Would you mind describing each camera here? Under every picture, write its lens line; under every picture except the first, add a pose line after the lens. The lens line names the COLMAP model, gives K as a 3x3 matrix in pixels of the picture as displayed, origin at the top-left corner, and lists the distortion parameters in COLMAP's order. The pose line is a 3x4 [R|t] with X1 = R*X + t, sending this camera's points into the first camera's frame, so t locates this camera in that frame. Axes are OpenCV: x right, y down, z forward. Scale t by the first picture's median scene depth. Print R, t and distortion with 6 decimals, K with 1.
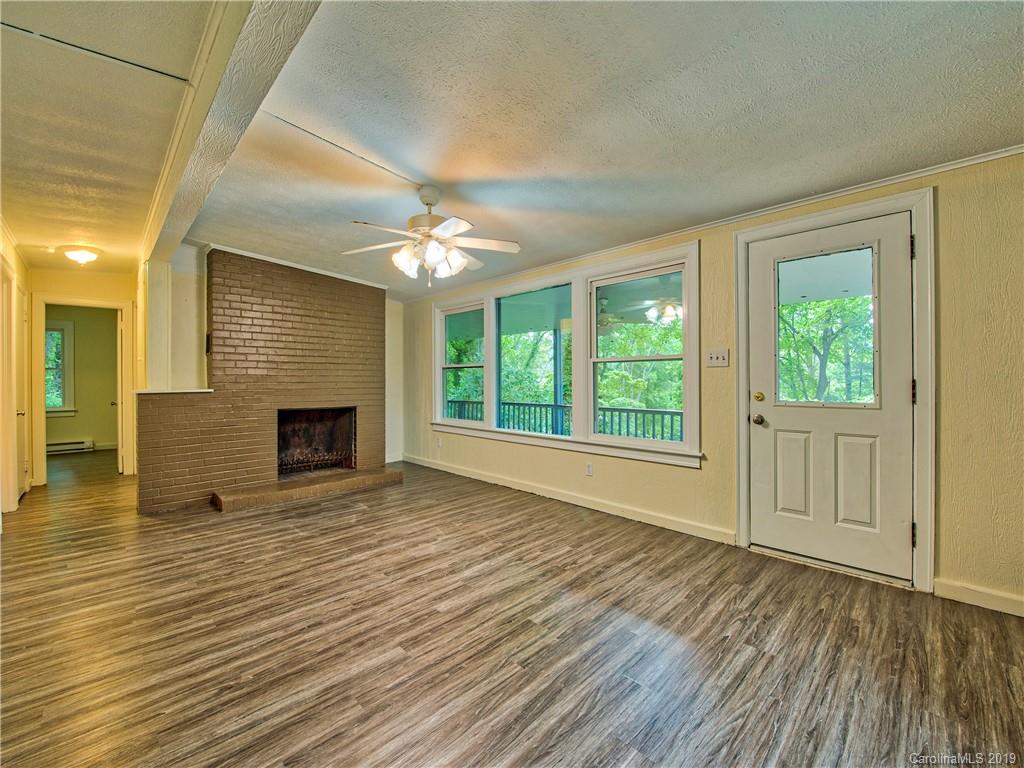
lens RADIAL K [[417.8, 0, 501.9], [0, 417.8, 374.0], [0, 0, 1]] dist [-0.015678, -0.000216]
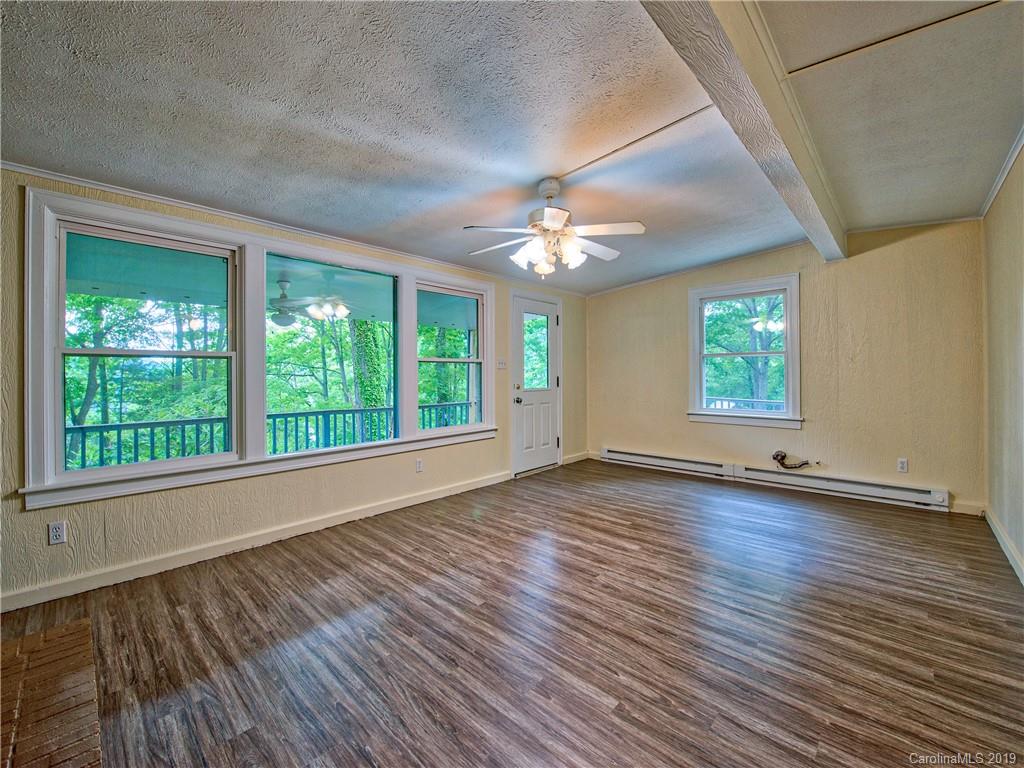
lens RADIAL K [[421.5, 0, 499.0], [0, 421.5, 368.5], [0, 0, 1]] dist [-0.017466, -0.000044]
pose [[-0.027465, 0.022442, 0.999371, -1.215628], [-0.001879, 0.999745, -0.022502, 0.017349], [-0.999621, -0.002496, -0.027415, 1.205654]]
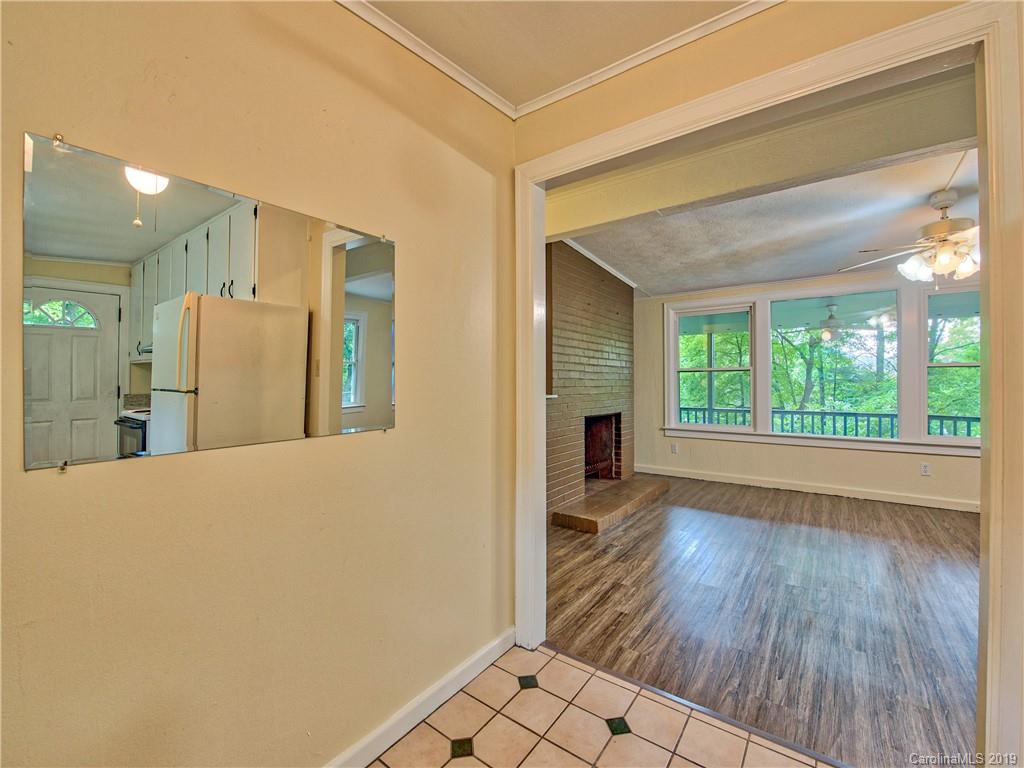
lens RADIAL K [[419.8, 0, 518.9], [0, 419.8, 374.4], [0, 0, 1]] dist [-0.020244, -0.000119]
pose [[0.986822, 0.005817, 0.161704, -1.407324], [-0.005154, 0.999976, -0.004522, -0.002990], [-0.161727, 0.003629, 0.986829, 0.204899]]
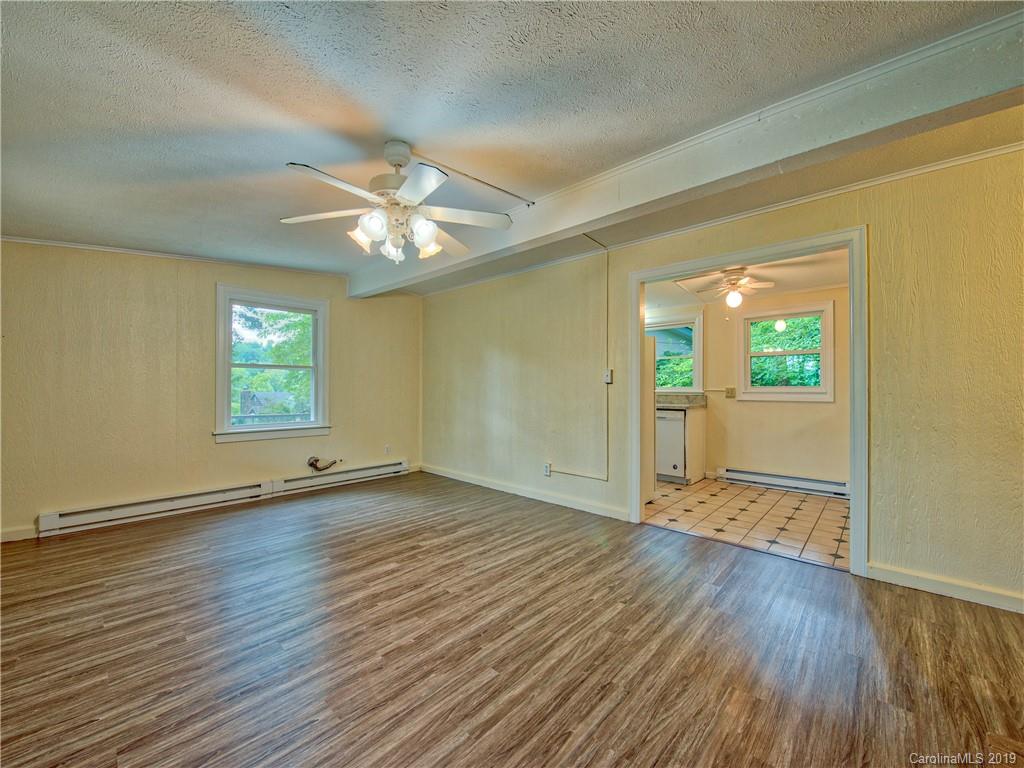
lens RADIAL K [[411.1, 0, 513.8], [0, 411.1, 382.1], [0, 0, 1]] dist [-0.019064, -0.000199]
pose [[-0.998216, 0.004587, -0.059527, -0.362943], [0.005787, 0.999783, -0.019998, 0.020069], [0.059422, -0.020307, -0.998026, 1.875478]]
